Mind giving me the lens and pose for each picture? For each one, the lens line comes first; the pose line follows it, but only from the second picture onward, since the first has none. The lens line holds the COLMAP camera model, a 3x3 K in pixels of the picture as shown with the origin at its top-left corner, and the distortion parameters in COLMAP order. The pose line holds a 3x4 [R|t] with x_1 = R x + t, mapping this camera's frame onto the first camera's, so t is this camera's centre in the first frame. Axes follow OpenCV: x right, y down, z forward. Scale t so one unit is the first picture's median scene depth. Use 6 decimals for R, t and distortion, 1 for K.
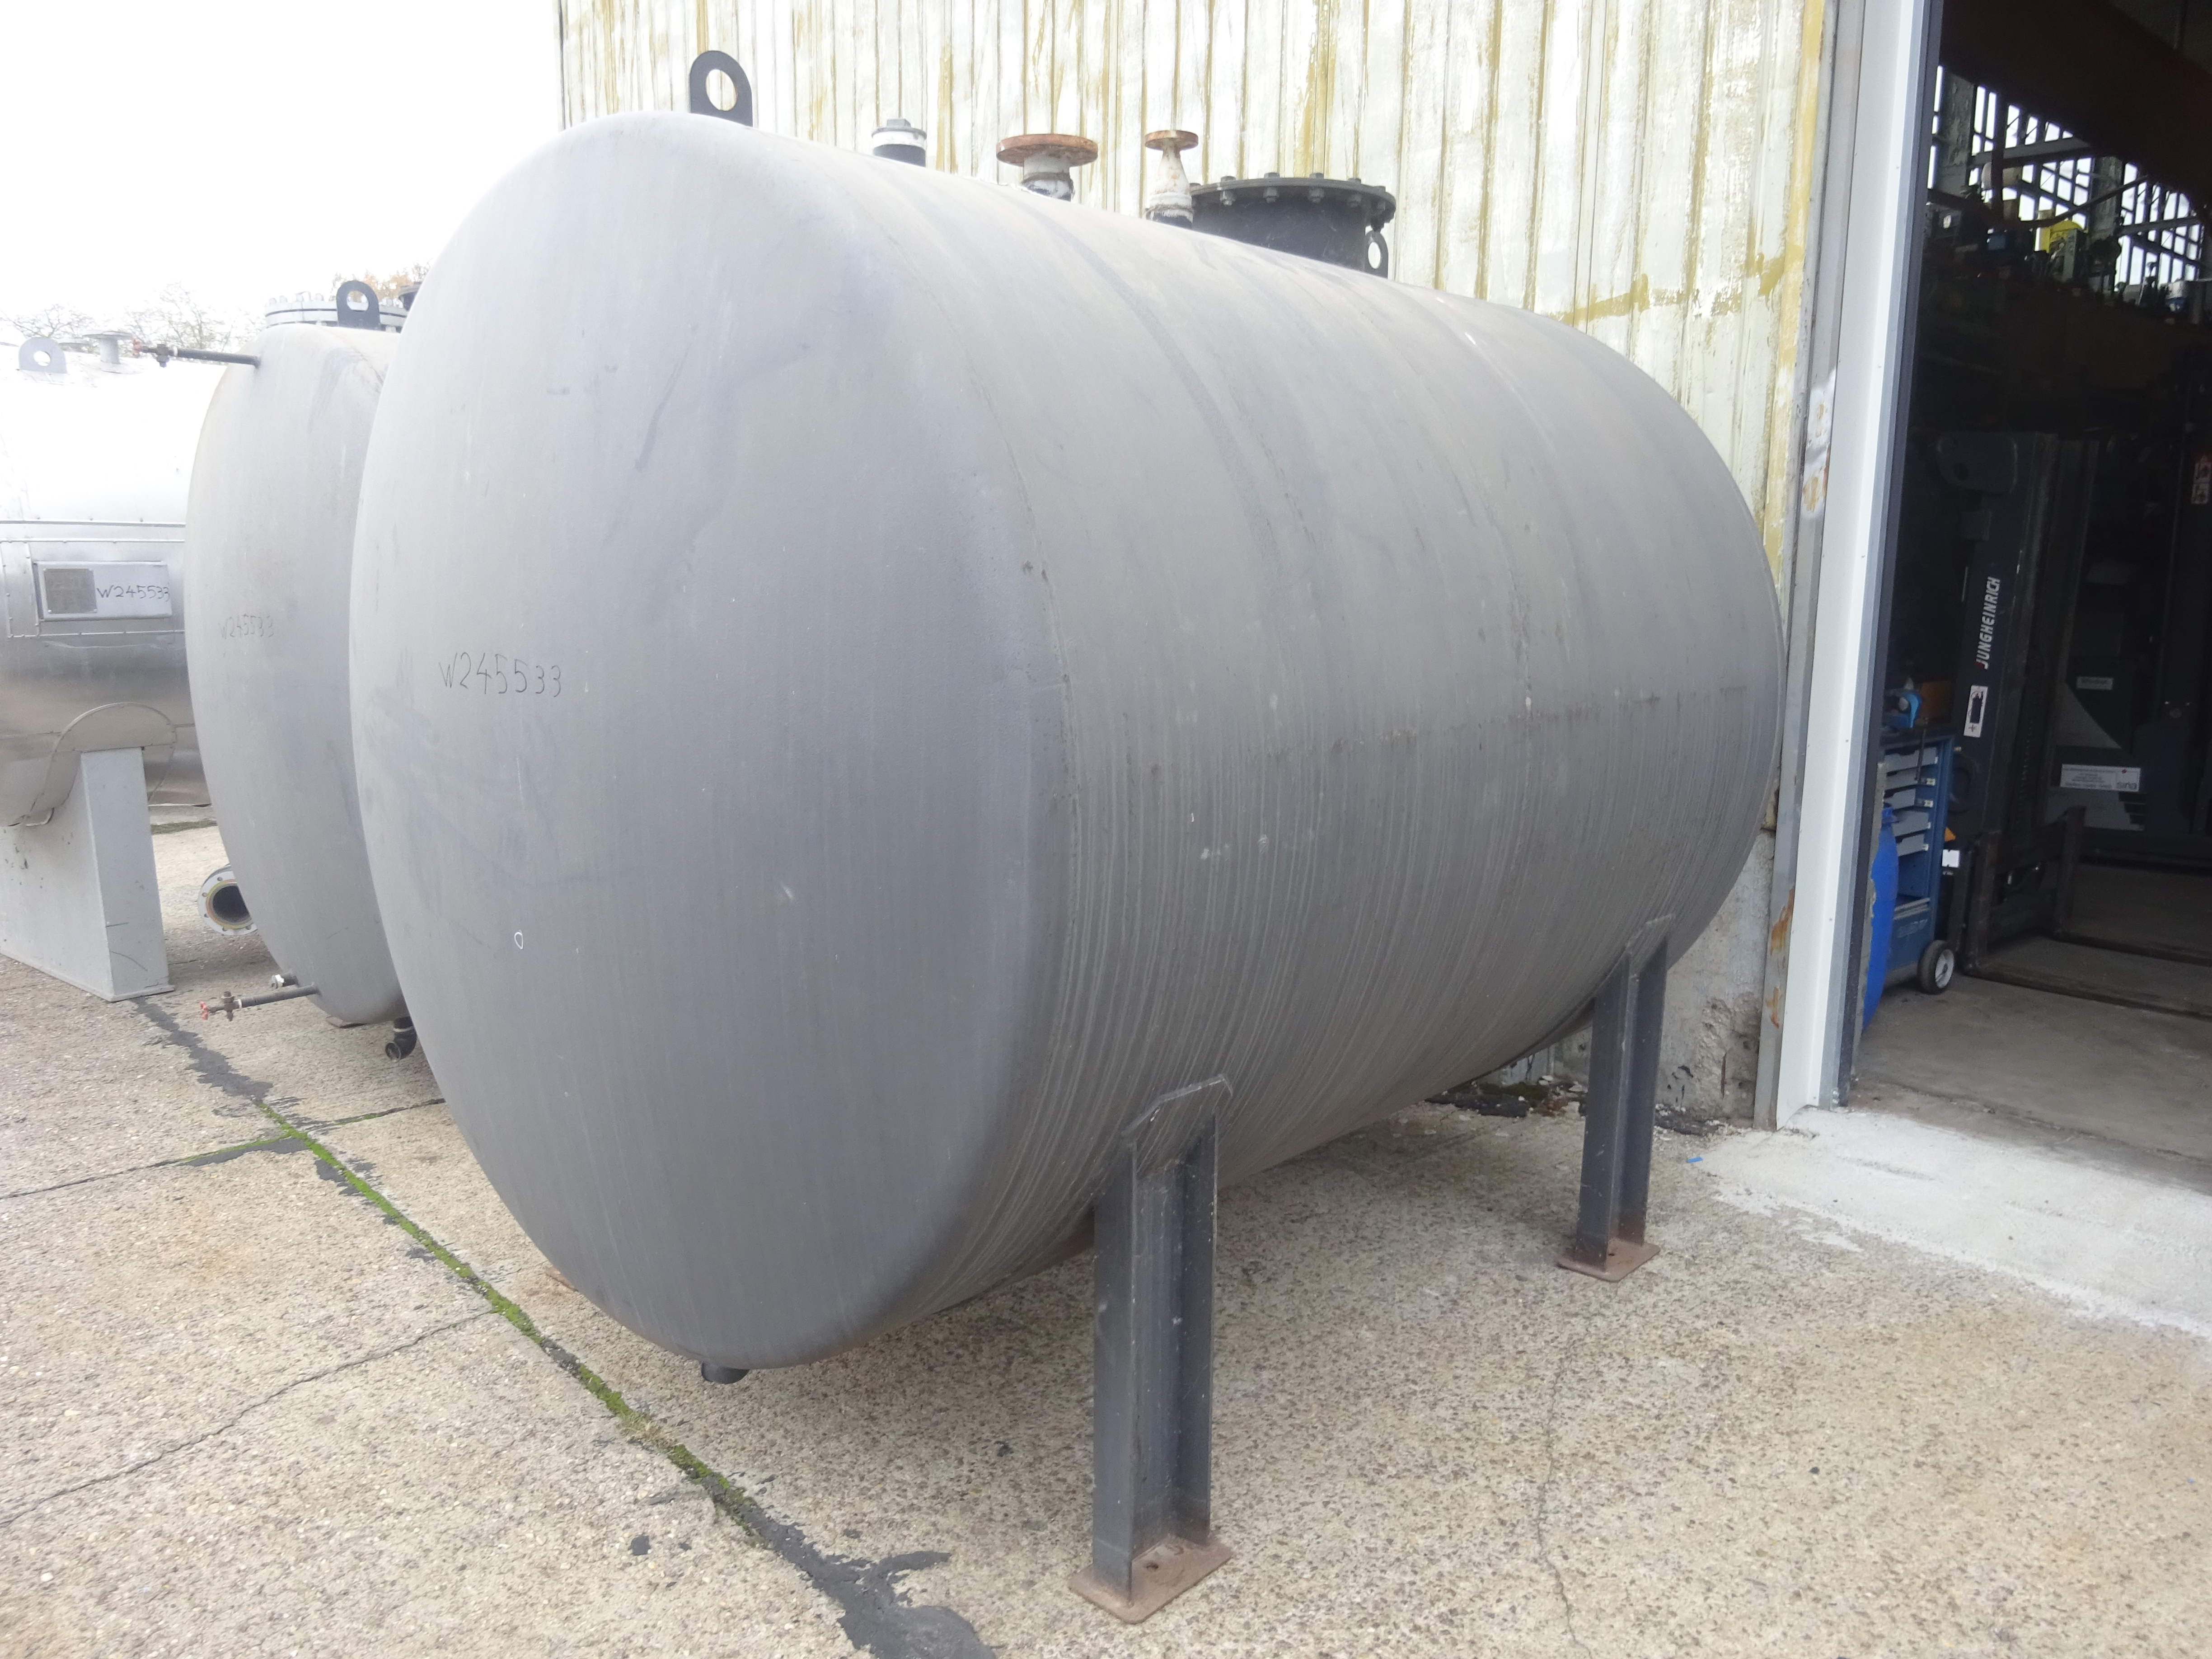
lens RADIAL K [[1607.4, 0, 1092.7], [0, 1607.4, 838.4], [0, 0, 1]] dist [0.002504, -0.009918]
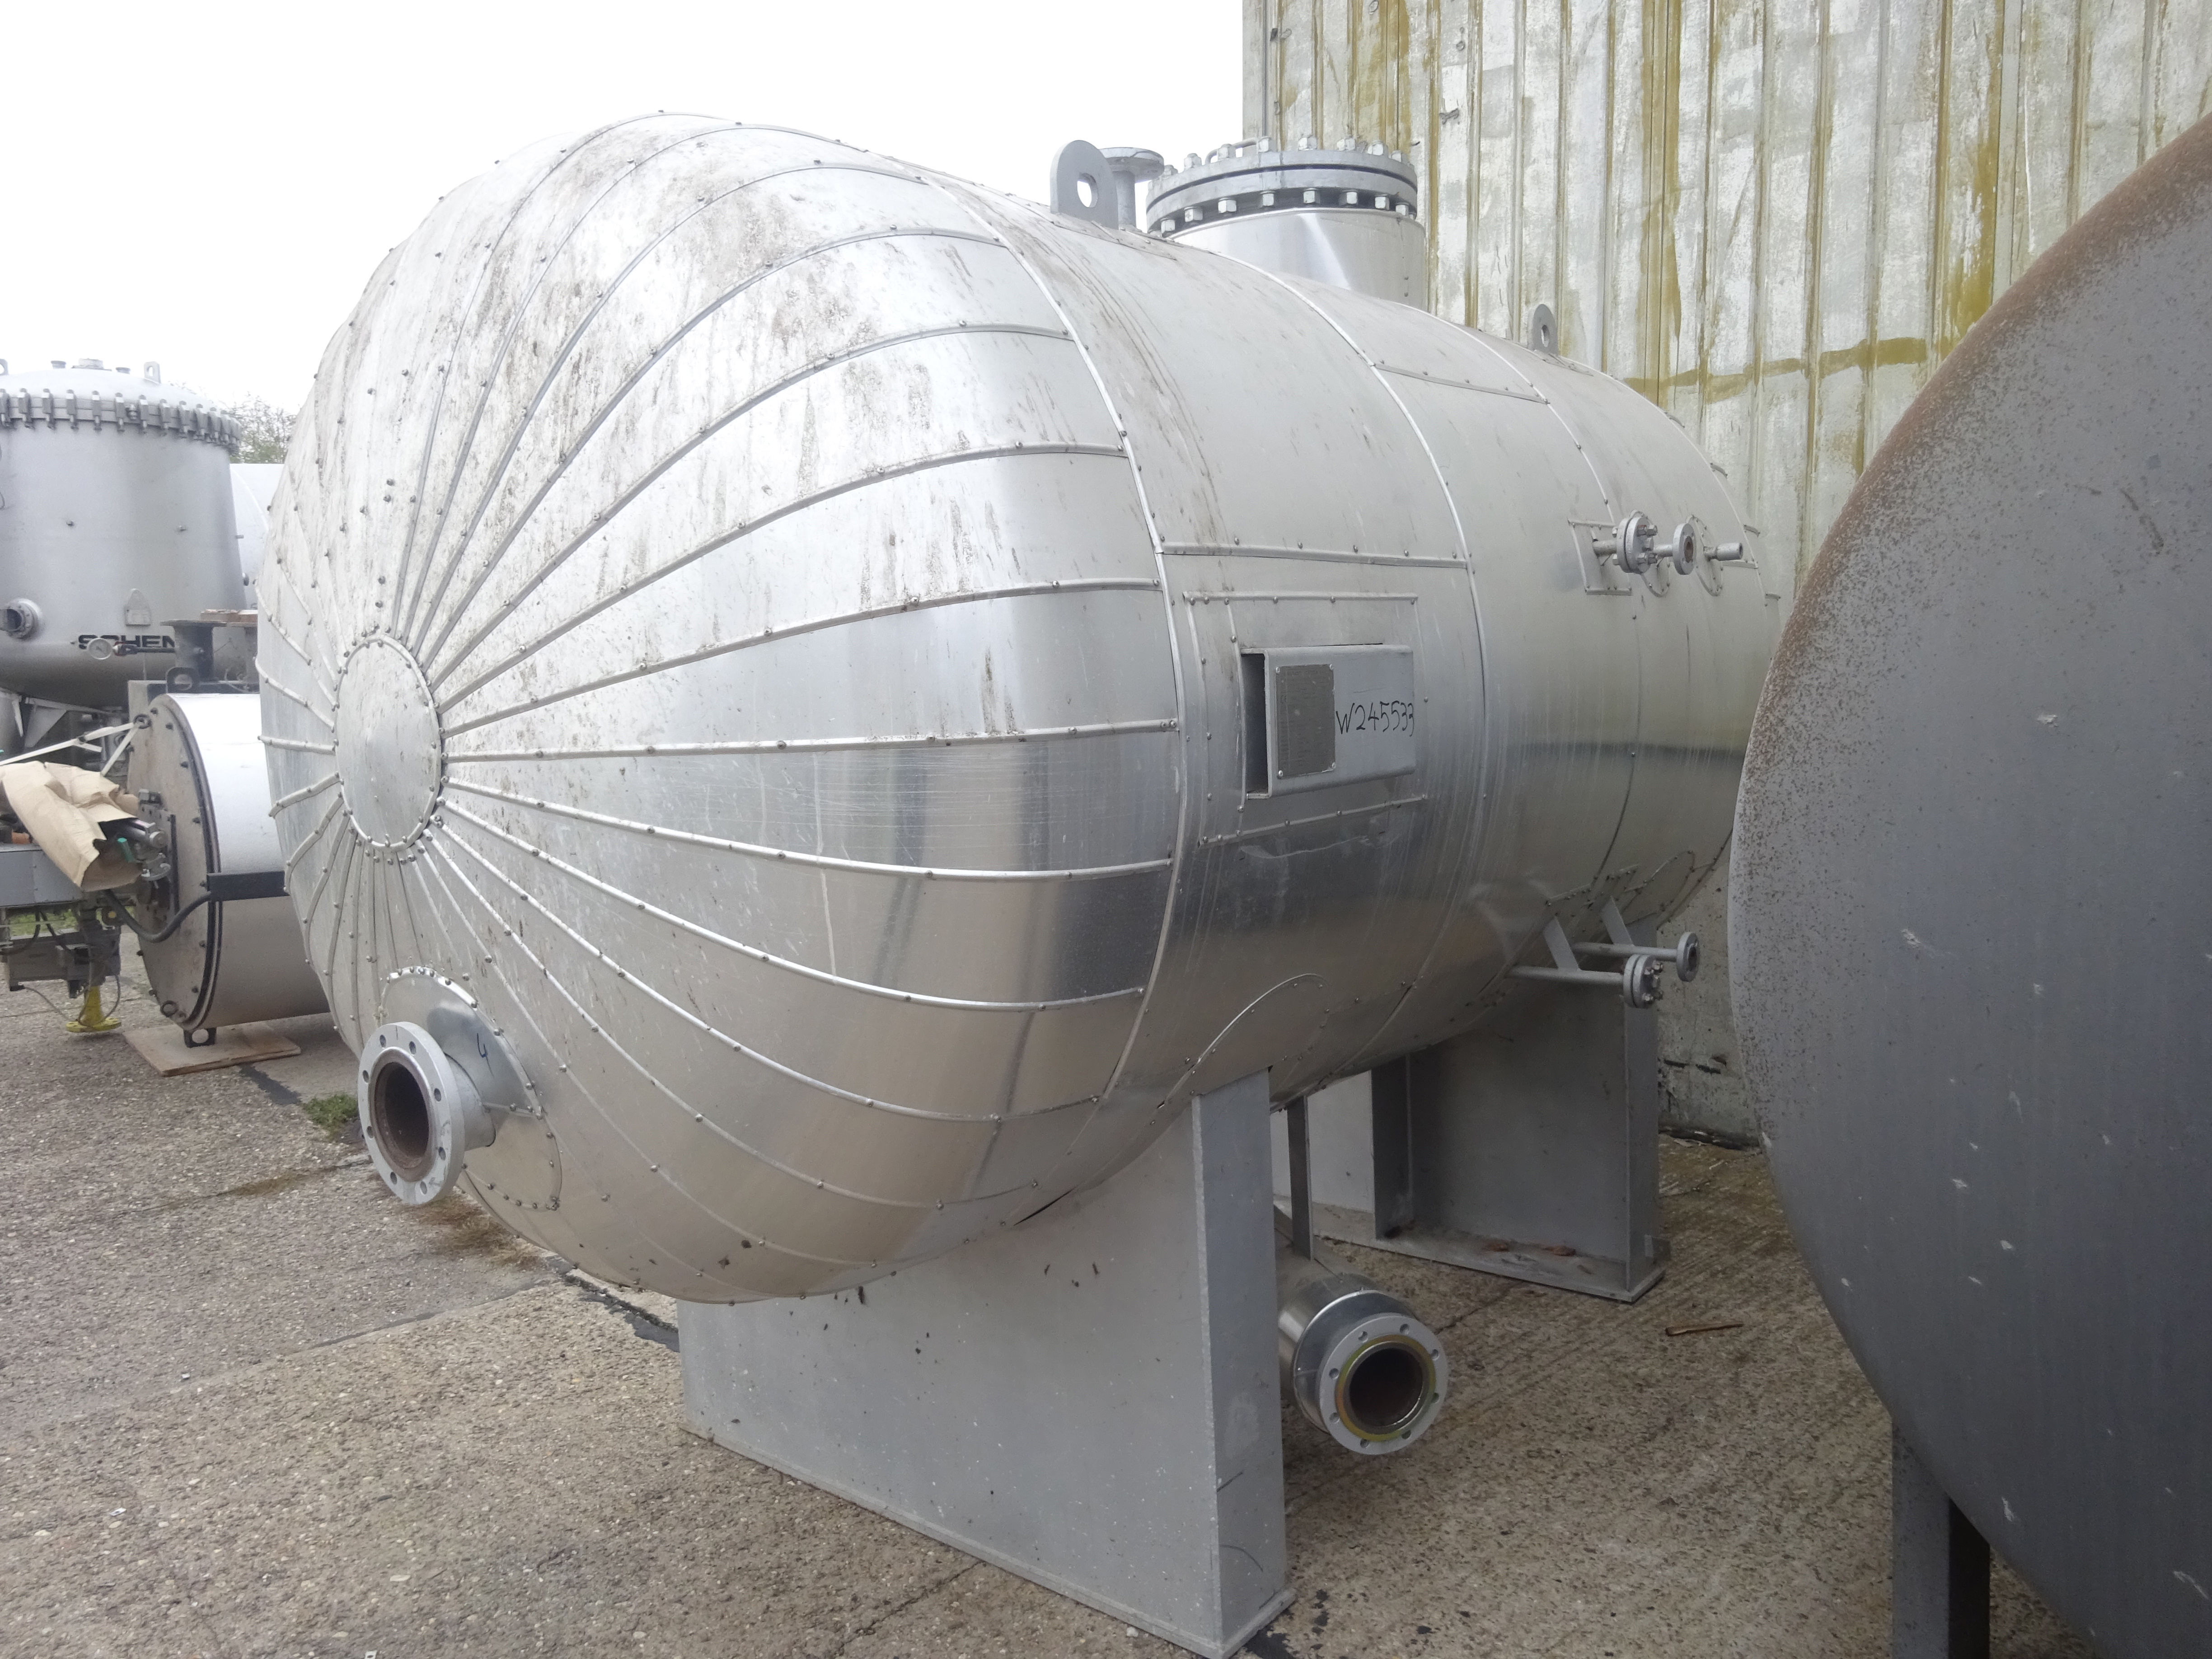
lens RADIAL K [[1607.4, 0, 1119.1], [0, 1607.4, 838.5], [0, 0, 1]] dist [0.002504, -0.009918]
pose [[0.999073, -0.033605, 0.026894, -0.687136], [0.035119, 0.997702, -0.057940, -0.101687], [-0.024886, 0.058831, 0.997958, 0.595148]]
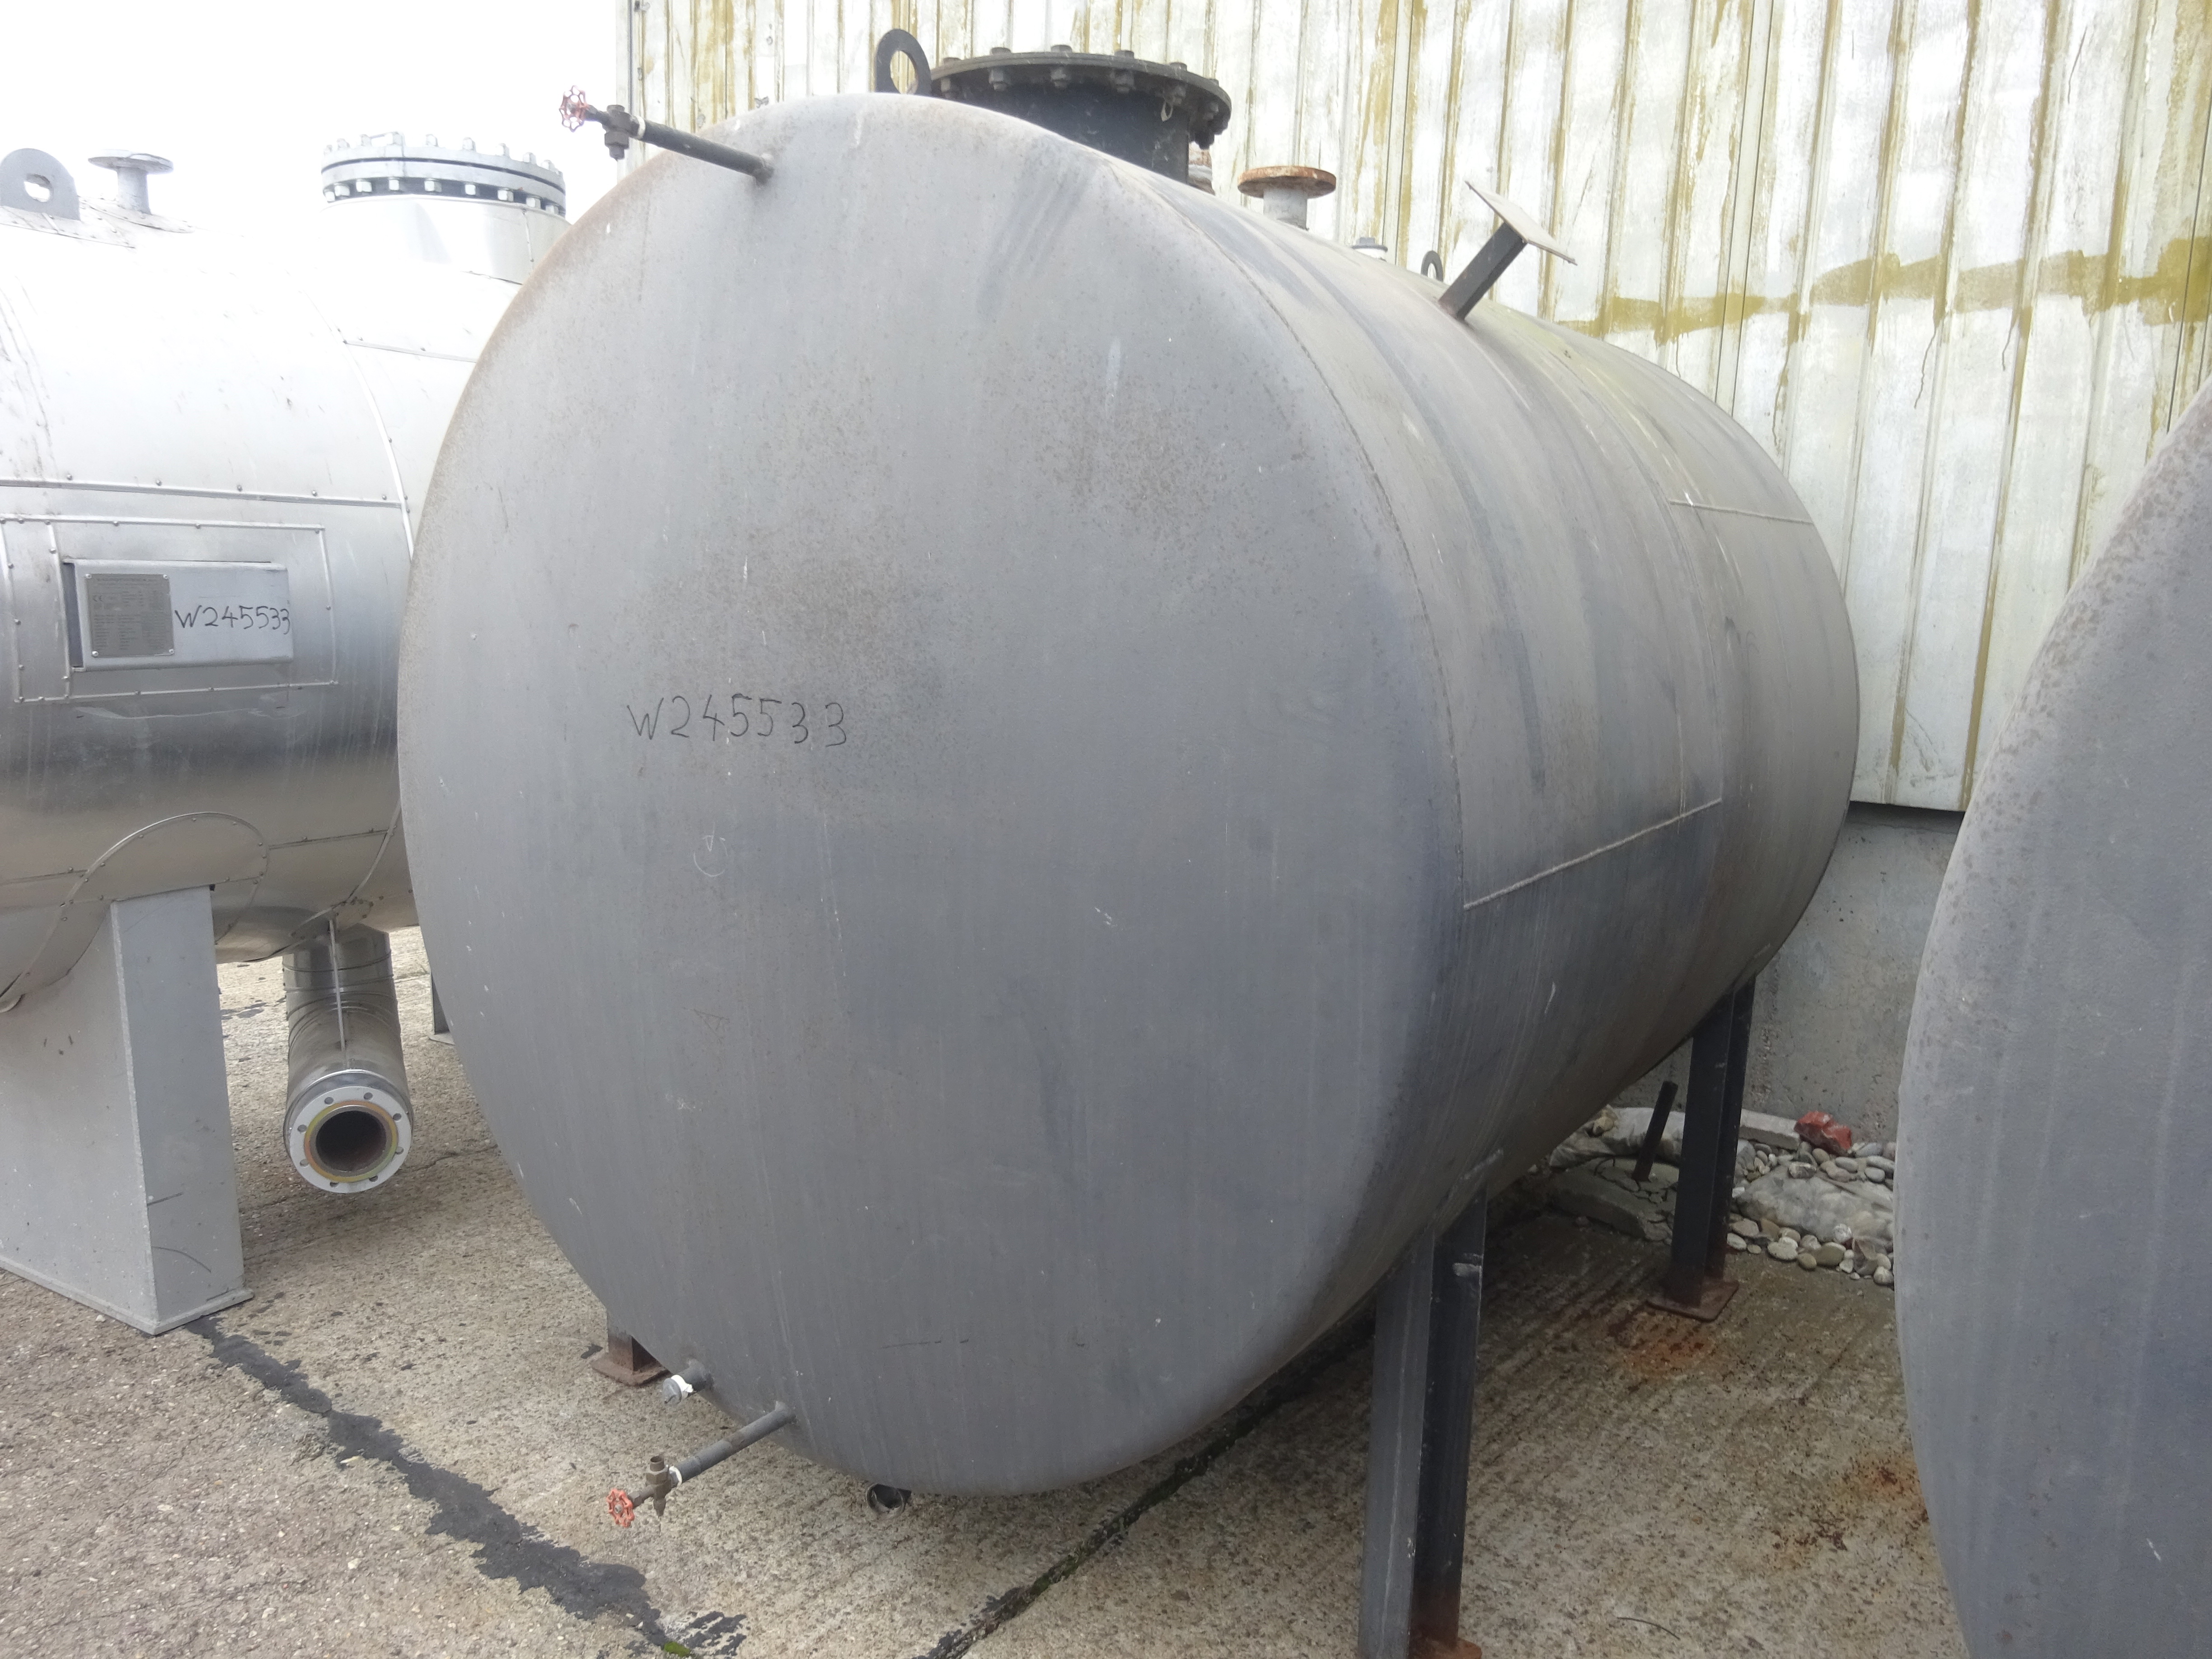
lens RADIAL K [[1607.4, 0, 1105.9], [0, 1607.4, 845.1], [0, 0, 1]] dist [0.002504, -0.009918]
pose [[0.984458, -0.001172, 0.175616, -0.404494], [0.001590, 0.999996, -0.002240, -0.074315], [-0.175613, 0.002484, 0.984456, 0.407286]]
